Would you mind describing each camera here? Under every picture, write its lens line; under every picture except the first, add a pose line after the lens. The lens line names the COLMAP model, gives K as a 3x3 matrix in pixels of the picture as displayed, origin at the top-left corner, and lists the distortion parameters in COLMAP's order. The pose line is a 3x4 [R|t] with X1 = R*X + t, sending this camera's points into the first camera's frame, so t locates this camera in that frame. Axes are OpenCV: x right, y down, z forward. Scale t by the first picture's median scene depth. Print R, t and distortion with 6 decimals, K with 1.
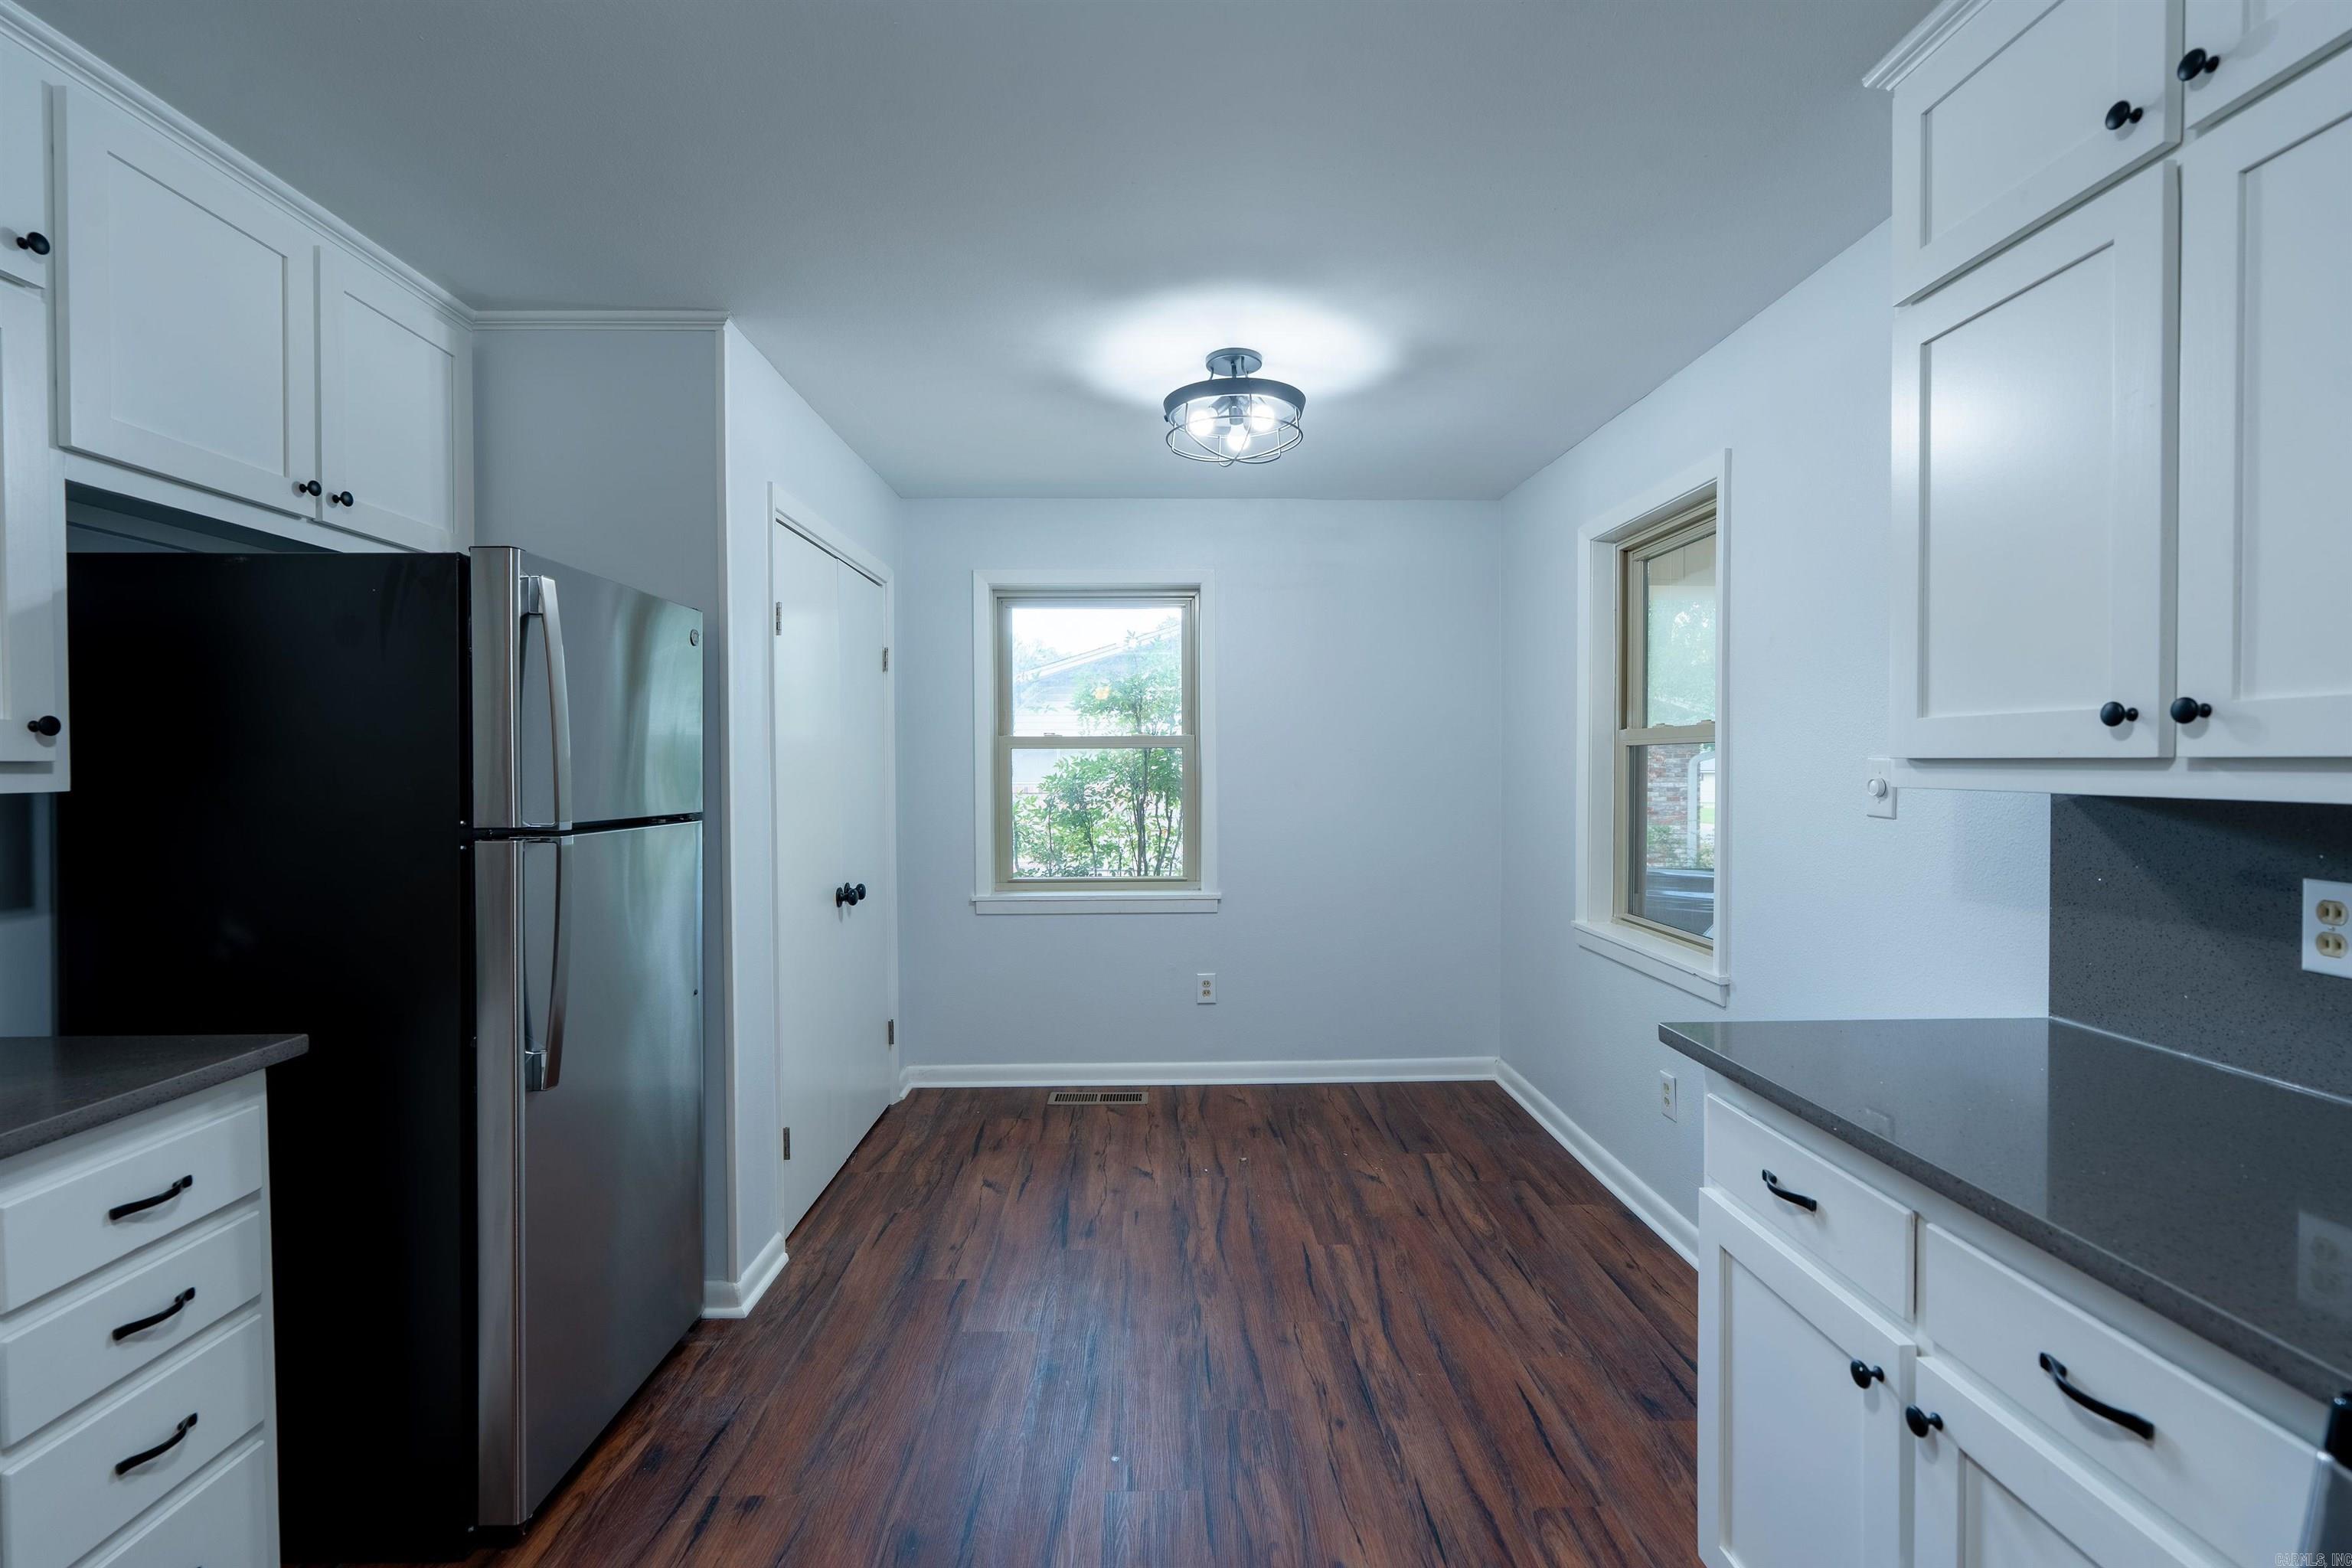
lens RADIAL K [[1052.9, 0, 1171.9], [0, 1052.9, 781.1], [0, 0, 1]] dist [-0.006181, 0.001780]
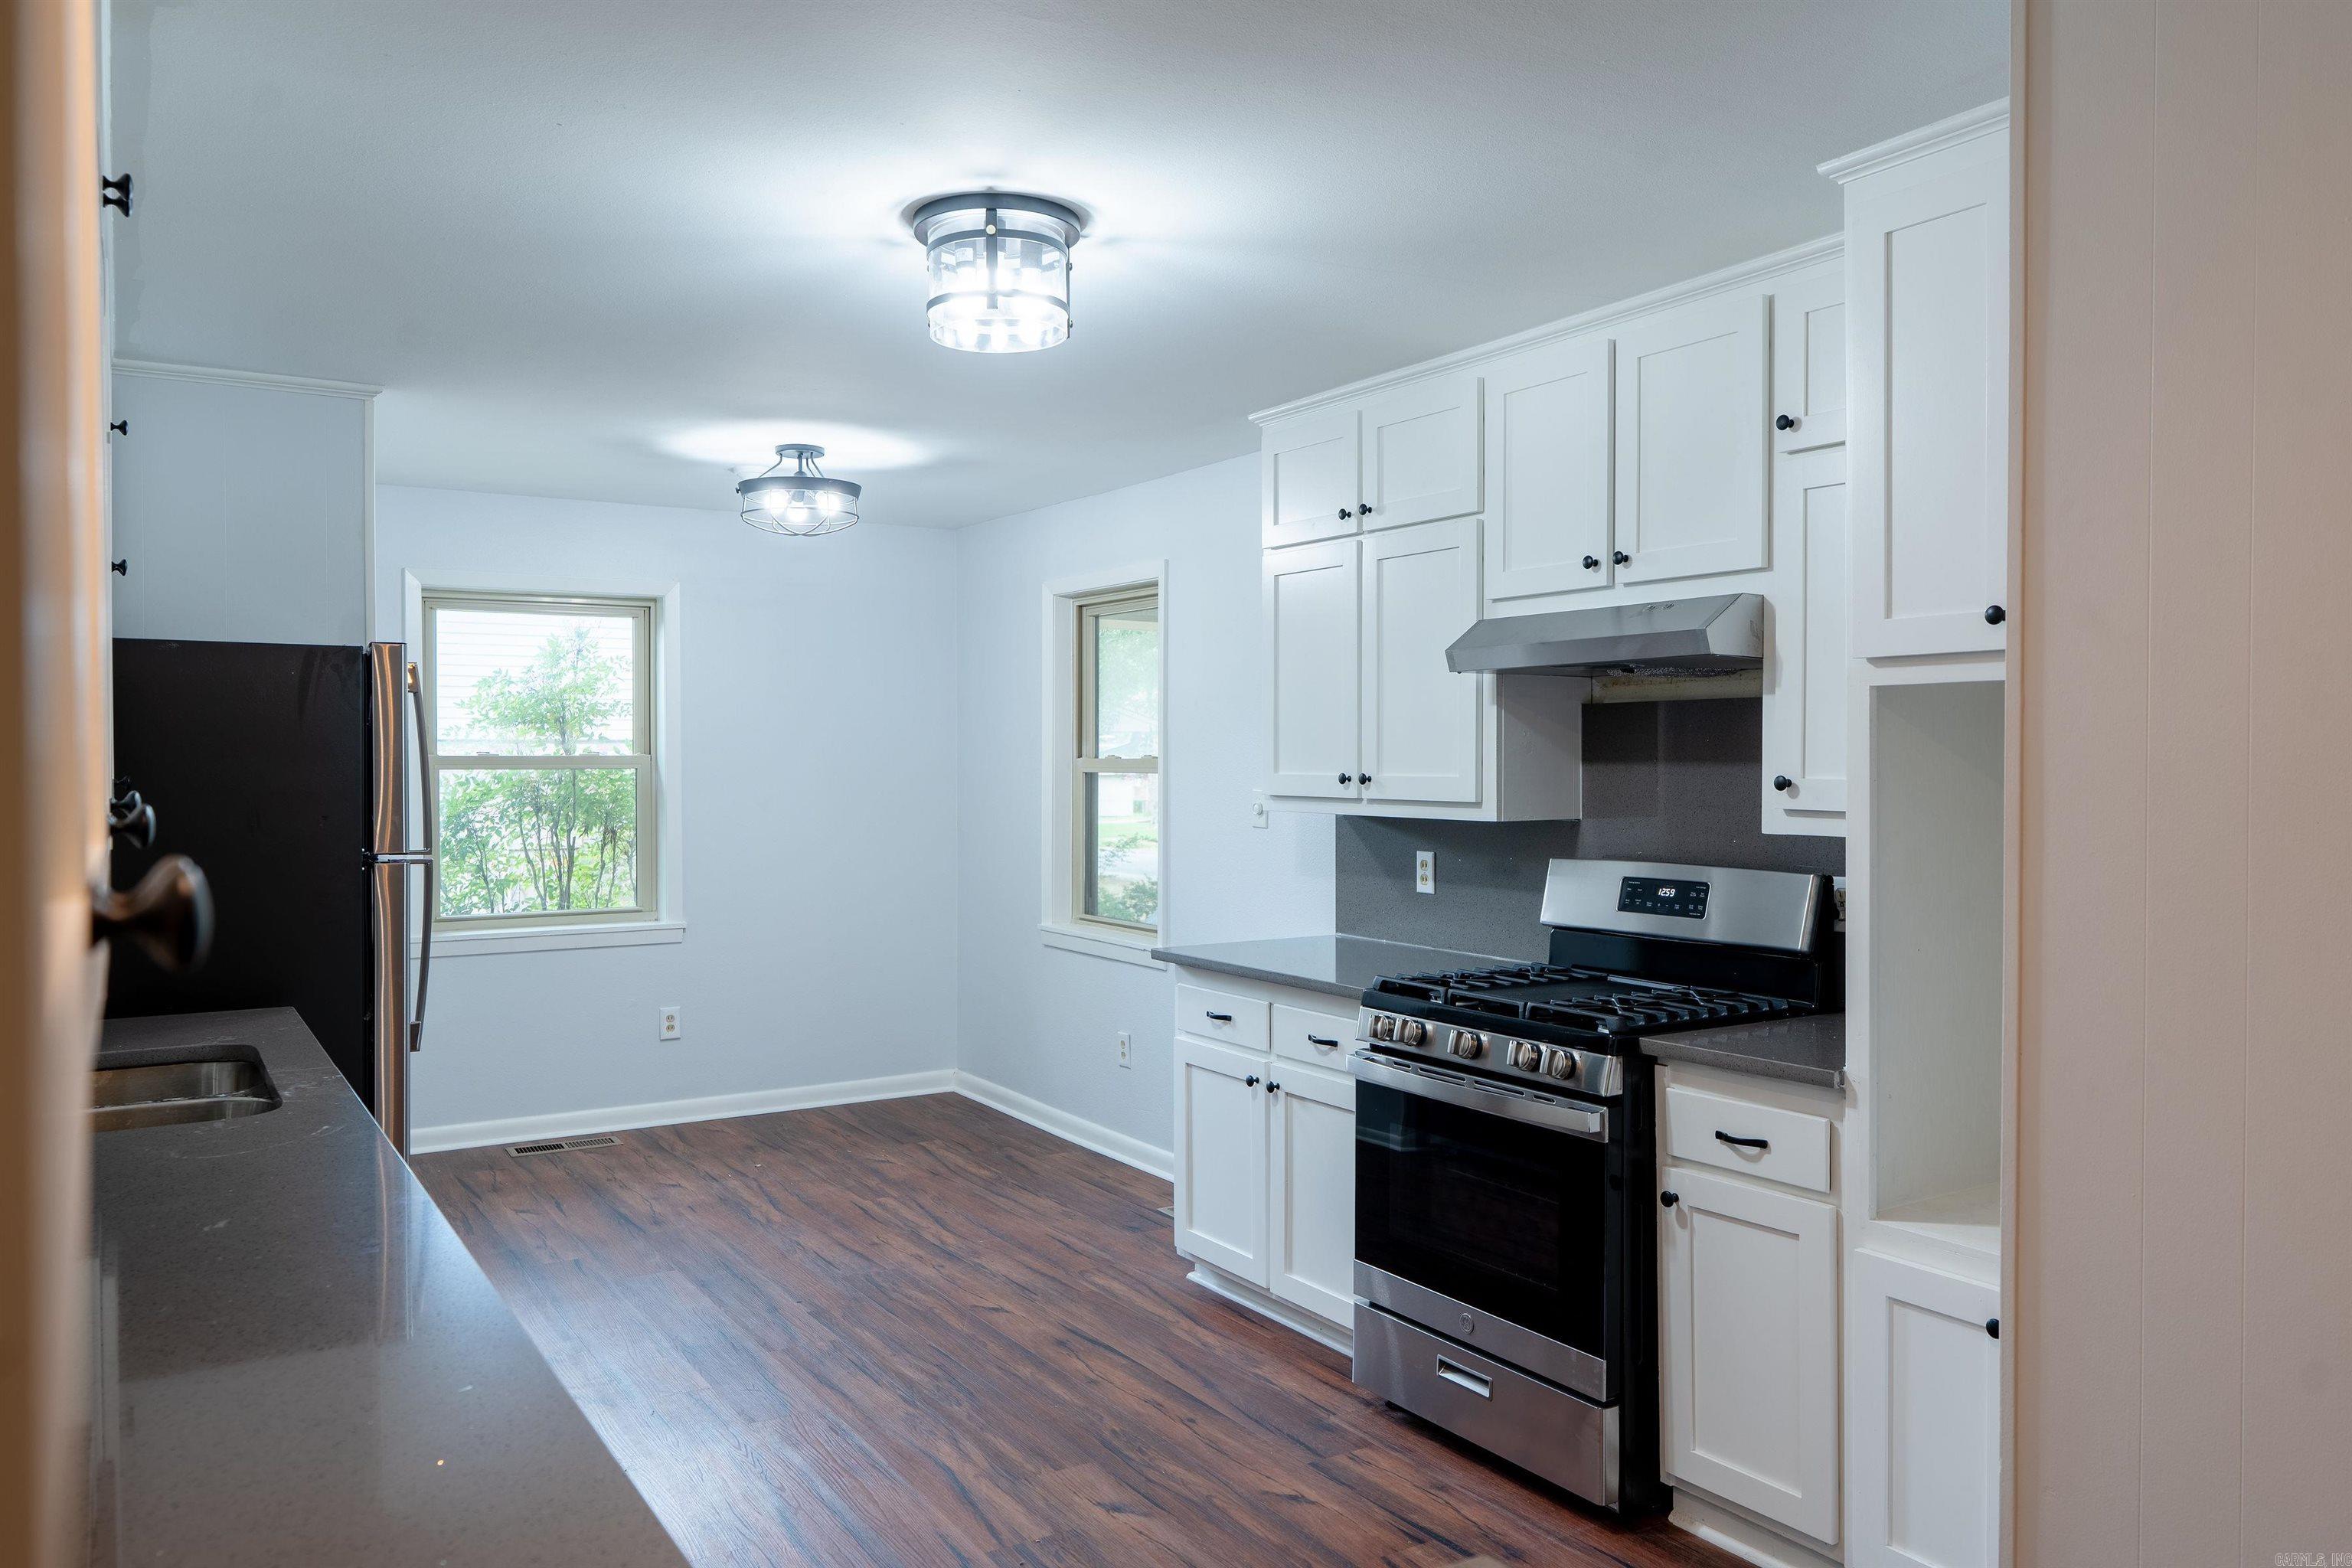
lens RADIAL K [[1707.4, 0, 1176.0], [0, 1707.4, 784.0], [0, 0, 1]] dist [-0.001013, -0.000261]
pose [[0.859579, -0.005058, 0.510977, -0.563653], [0.005845, 0.999983, 0.000066, -0.024342], [-0.510969, 0.002930, 0.859594, -0.865152]]
